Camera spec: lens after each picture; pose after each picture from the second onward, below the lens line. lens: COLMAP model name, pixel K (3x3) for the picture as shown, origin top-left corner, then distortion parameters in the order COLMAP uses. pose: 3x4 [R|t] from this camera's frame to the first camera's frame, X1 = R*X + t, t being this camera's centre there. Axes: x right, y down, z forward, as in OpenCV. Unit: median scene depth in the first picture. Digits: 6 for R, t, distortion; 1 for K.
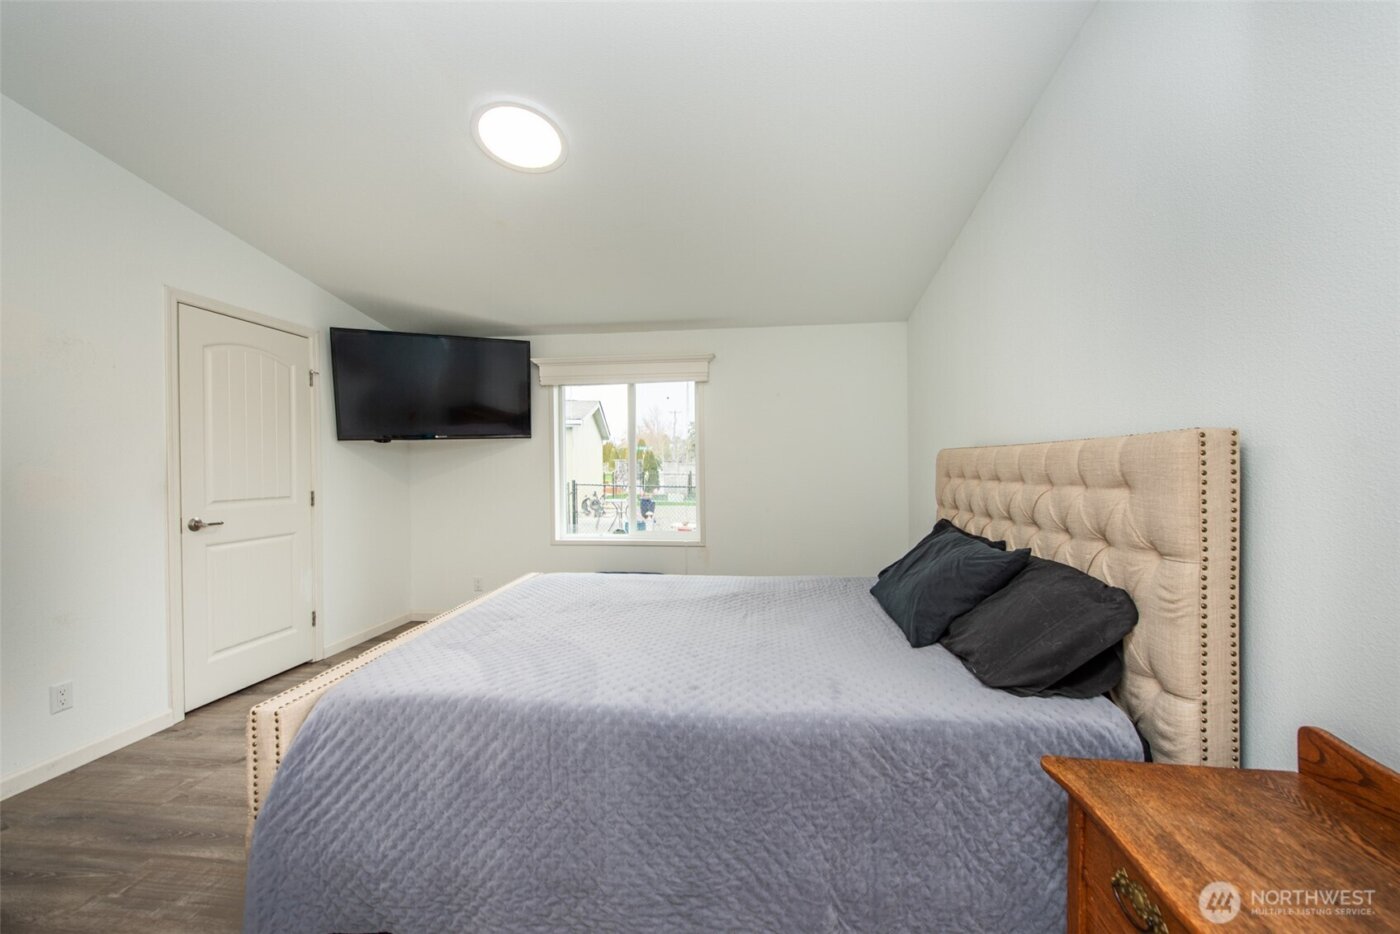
lens RADIAL K [[542.7, 0, 703.3], [0, 542.7, 467.8], [0, 0, 1]] dist [0.000965, -0.000179]
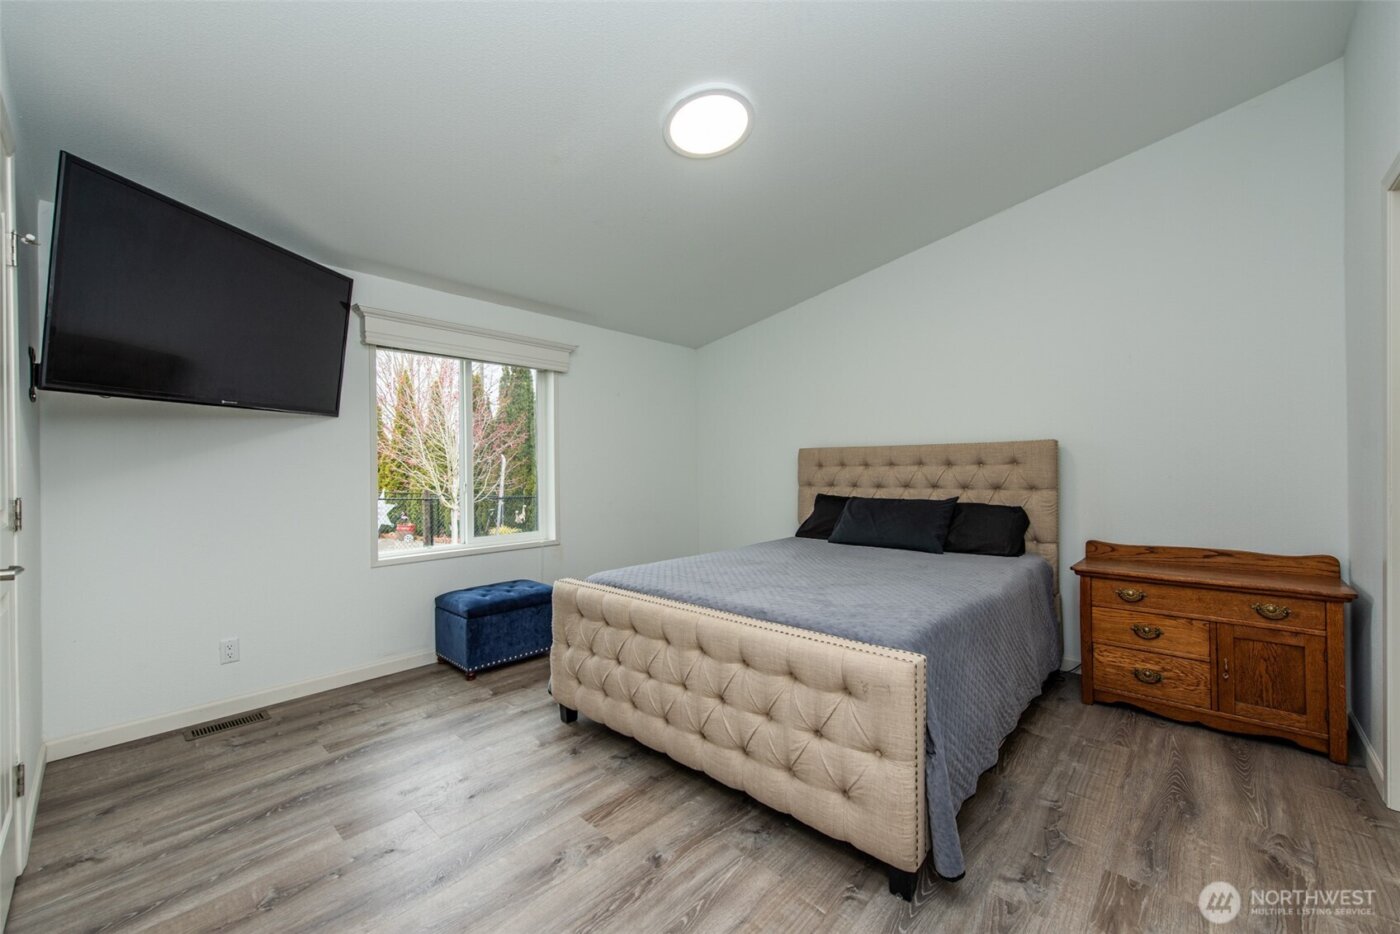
lens RADIAL K [[556.7, 0, 687.9], [0, 556.7, 466.6], [0, 0, 1]] dist [0.011524, 0.000005]
pose [[0.590468, 0.007725, 0.807024, -0.992421], [0.007161, 0.999865, -0.014810, 0.035860], [-0.807029, 0.014524, 0.590333, 0.349991]]
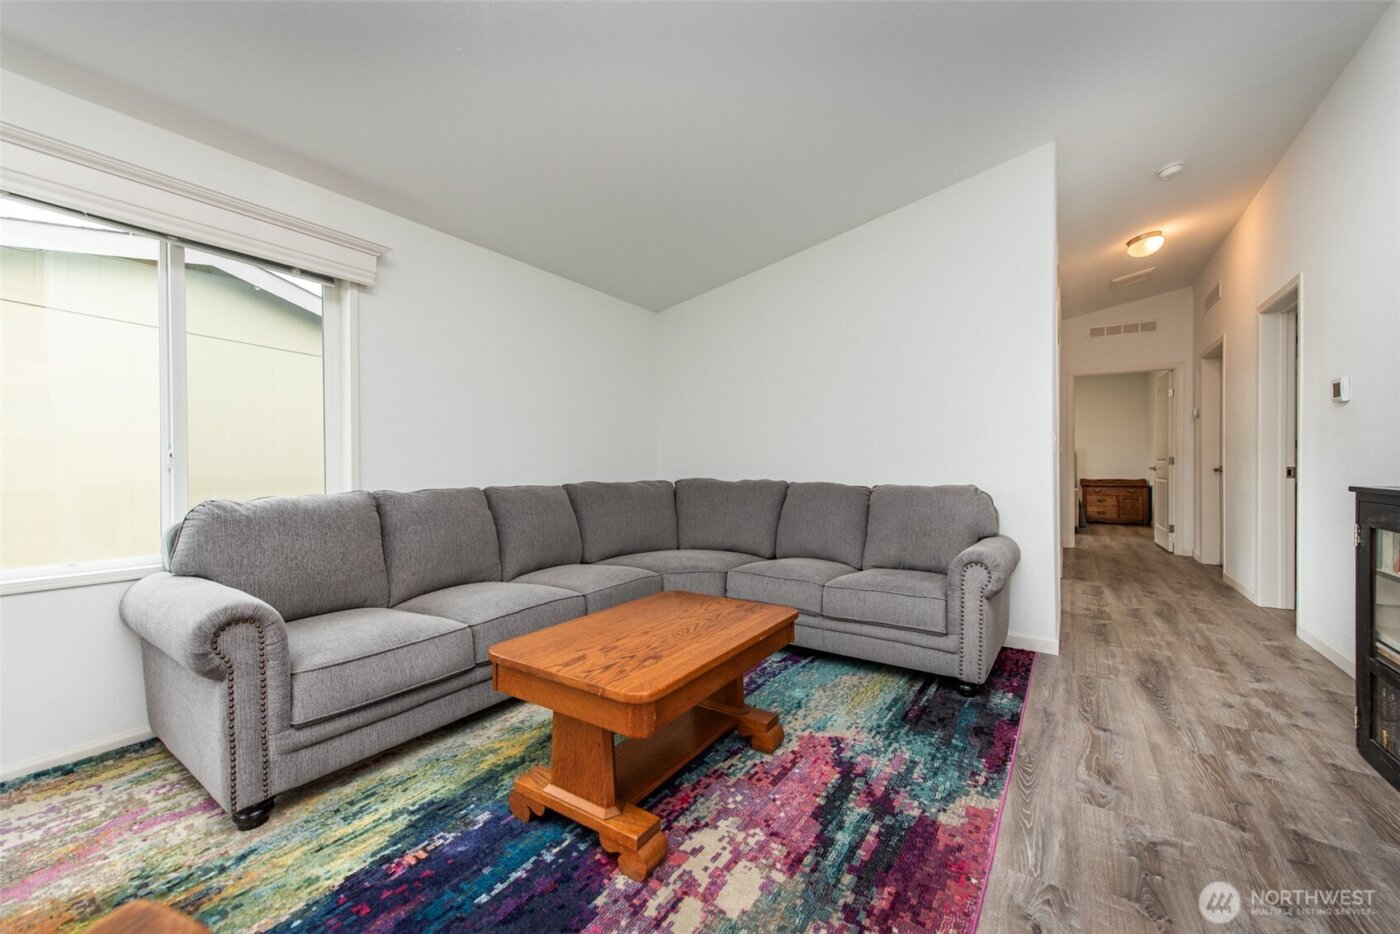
lens RADIAL K [[537.6, 0, 700.0], [0, 537.6, 467.0], [0, 0, 1]] dist [0.008030, -0.000196]
pose [[0.461439, -0.004593, 0.887160, -3.873510], [0.017294, 0.999843, -0.003818, 0.068172], [-0.887003, 0.017104, 0.461446, 0.944211]]
